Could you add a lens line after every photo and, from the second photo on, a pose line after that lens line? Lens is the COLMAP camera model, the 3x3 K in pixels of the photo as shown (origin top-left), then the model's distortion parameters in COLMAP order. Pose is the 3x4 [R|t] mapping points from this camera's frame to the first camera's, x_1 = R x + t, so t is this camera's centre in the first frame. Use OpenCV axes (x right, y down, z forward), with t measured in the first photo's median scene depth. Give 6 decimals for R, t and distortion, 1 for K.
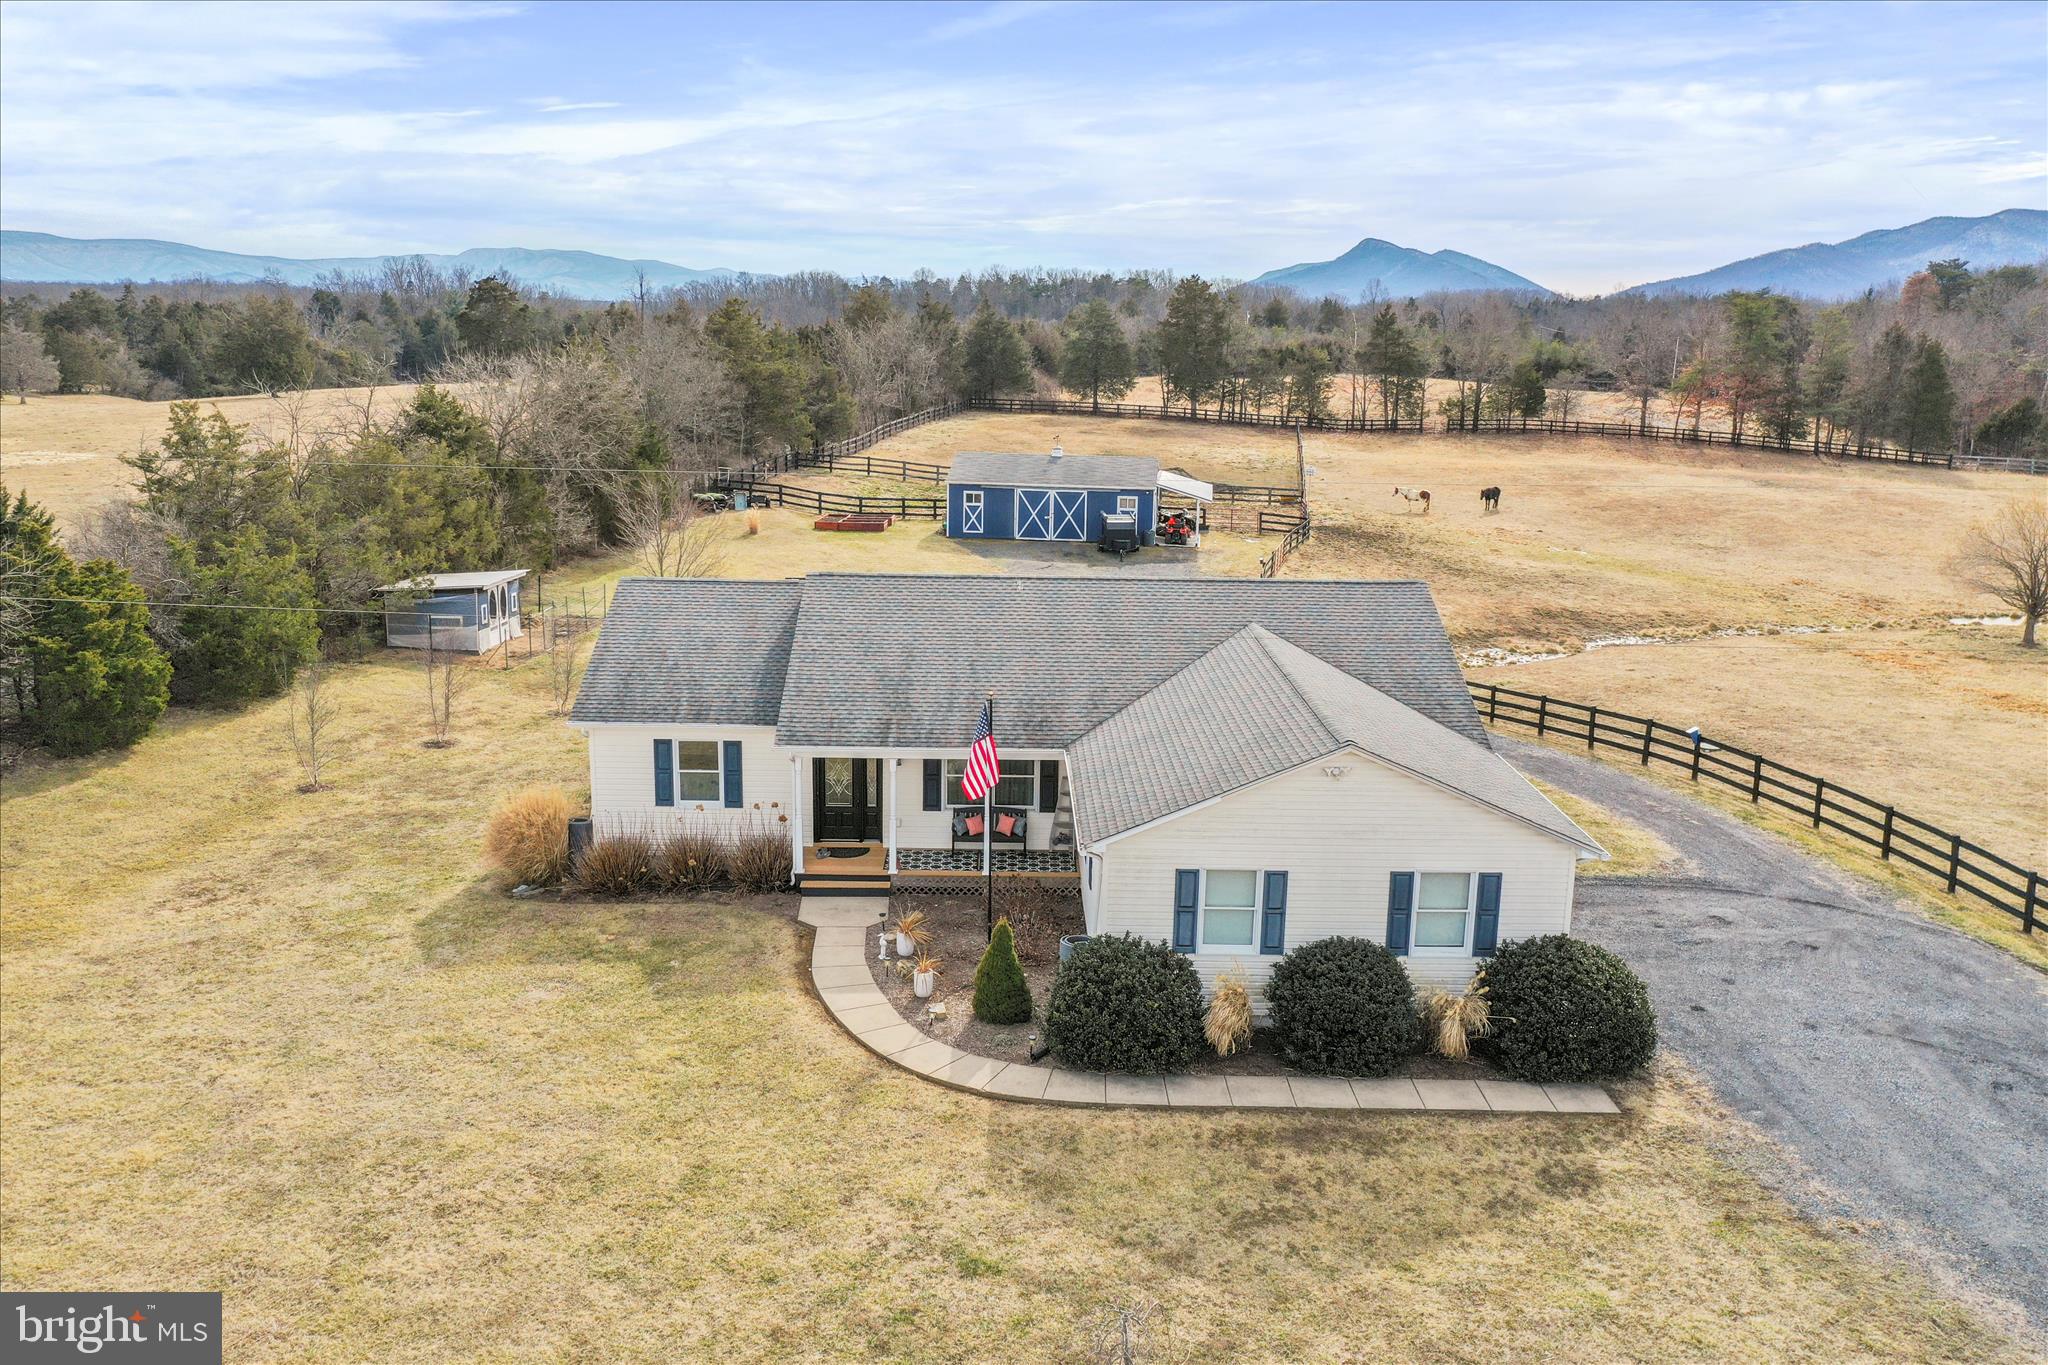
lens RADIAL K [[1589.3, 0, 1012.1], [0, 1589.3, 737.2], [0, 0, 1]] dist [-0.003480, 0.004418]
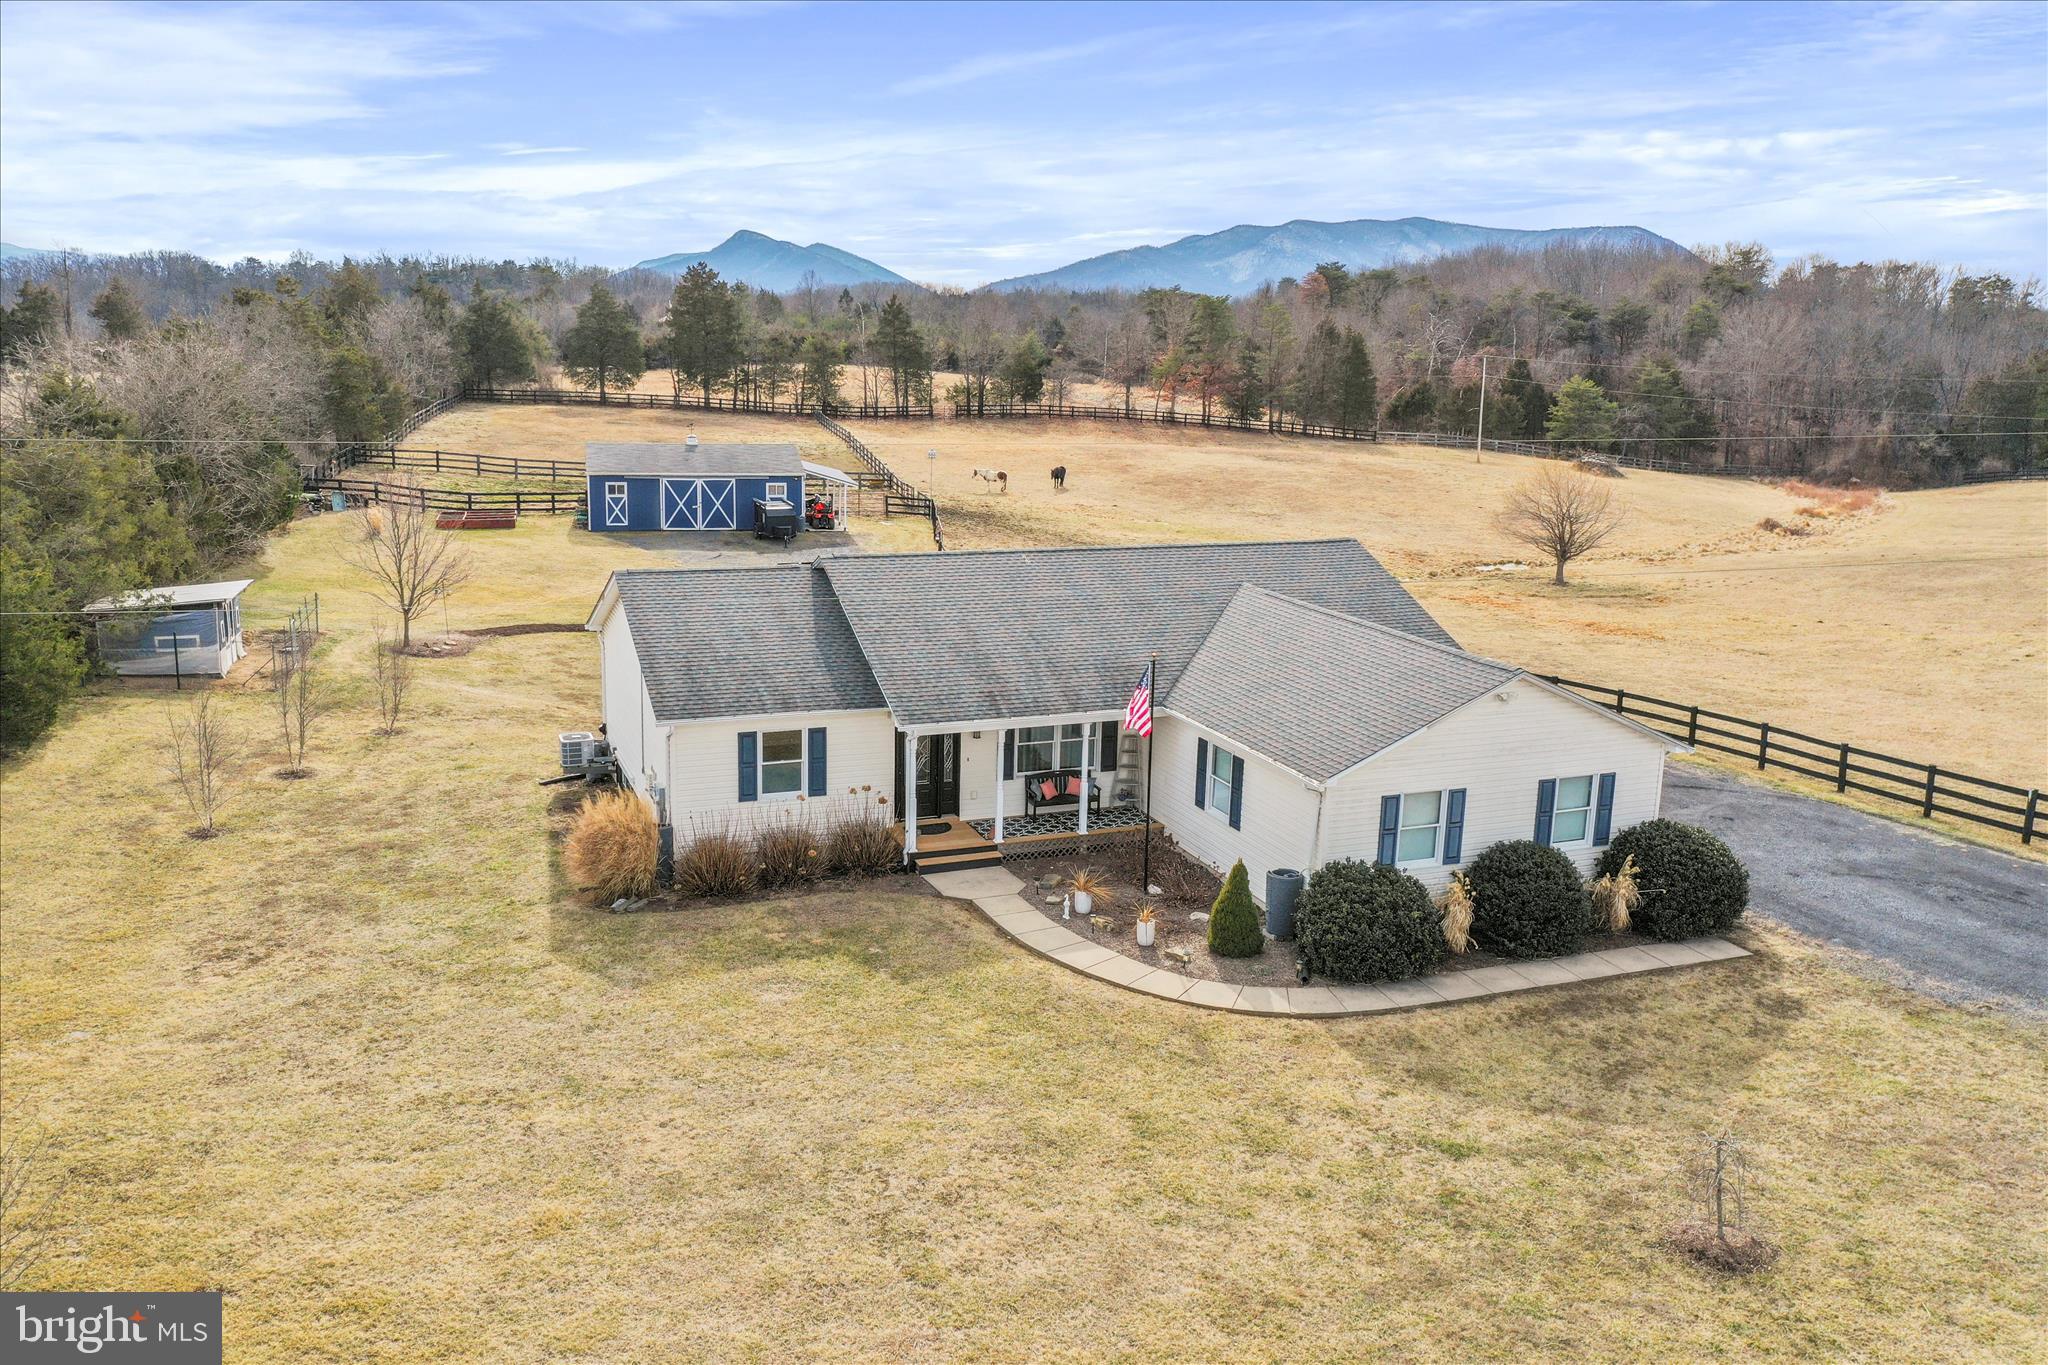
lens RADIAL K [[1589.3, 0, 1012.1], [0, 1589.3, 737.2], [0, 0, 1]] dist [-0.003480, 0.004418]
pose [[0.931136, -0.084713, 0.354695, -0.406557], [0.082770, 0.996354, 0.020676, -0.001985], [-0.355154, 0.010105, 0.934753, 0.040680]]
